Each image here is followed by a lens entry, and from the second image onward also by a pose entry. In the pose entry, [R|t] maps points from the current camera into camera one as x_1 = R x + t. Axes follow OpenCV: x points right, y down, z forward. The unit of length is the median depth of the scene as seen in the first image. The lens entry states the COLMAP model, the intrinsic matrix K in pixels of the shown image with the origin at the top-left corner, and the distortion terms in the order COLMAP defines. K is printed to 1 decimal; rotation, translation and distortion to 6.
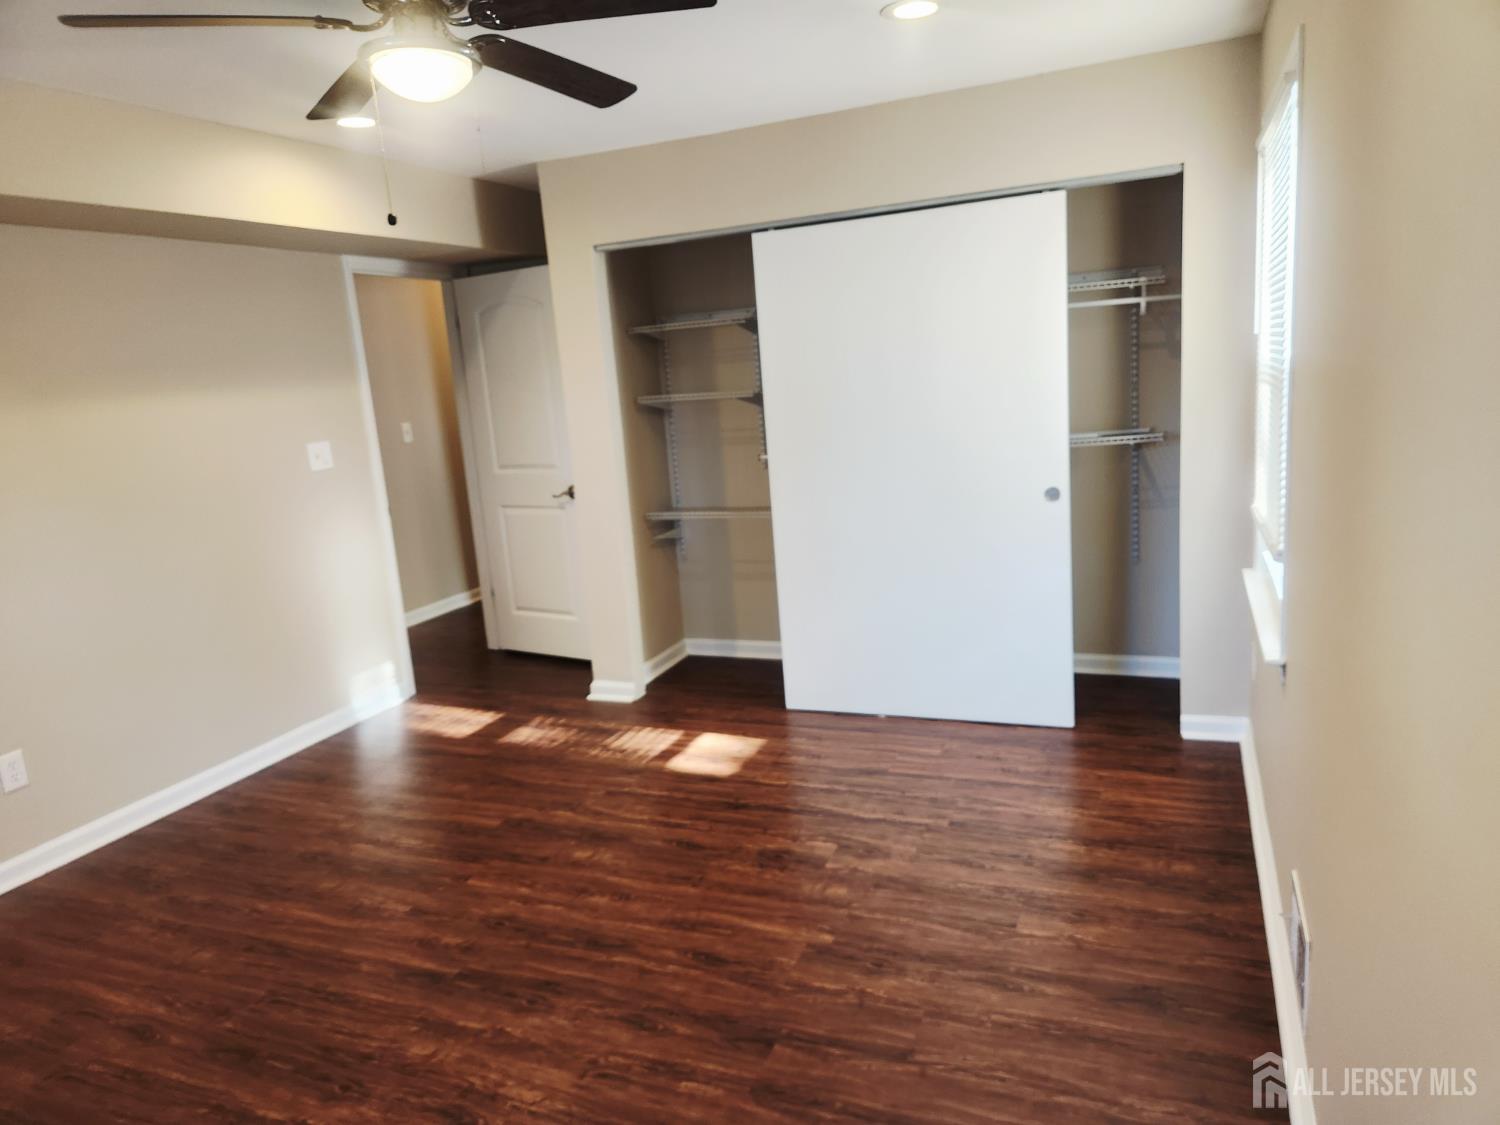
lens RADIAL K [[990.6, 0, 752.3], [0, 990.6, 558.2], [0, 0, 1]] dist [0.079165, -0.057062]
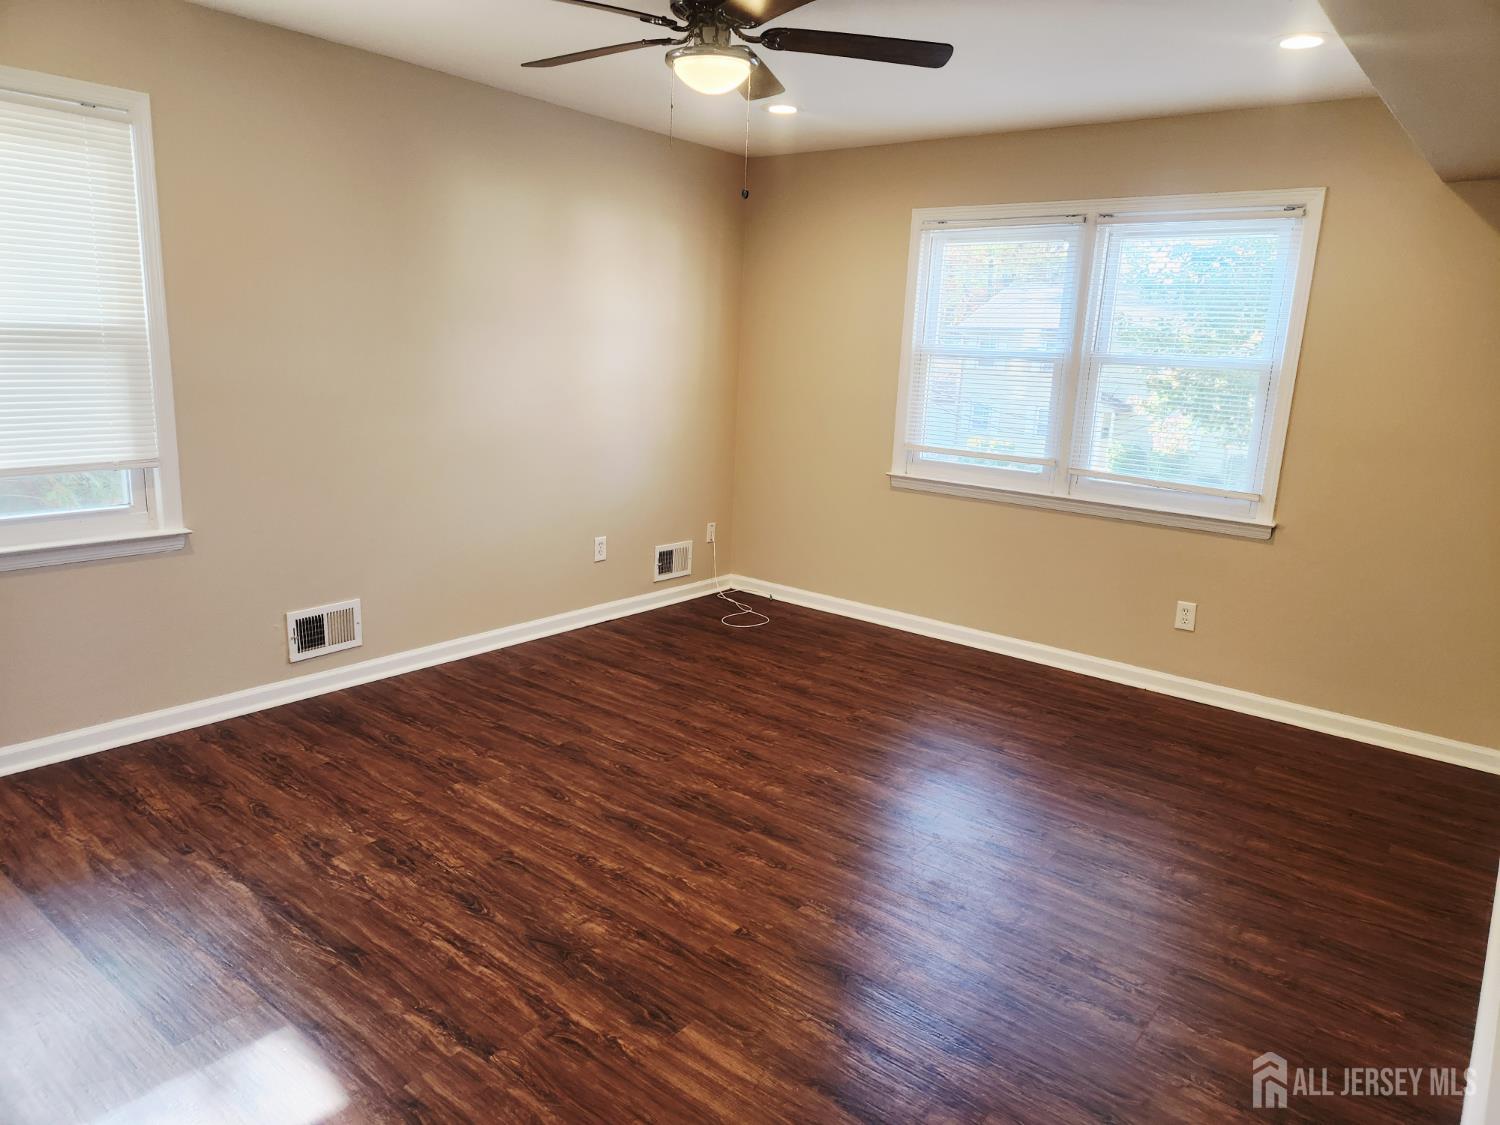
lens RADIAL K [[990.6, 0, 749.3], [0, 990.6, 565.8], [0, 0, 1]] dist [0.079165, -0.057062]
pose [[-0.957670, -0.033207, 0.285948, -0.573499], [0.081168, 0.921873, 0.378896, -0.284650], [-0.276190, 0.386067, -0.880154, 1.777639]]
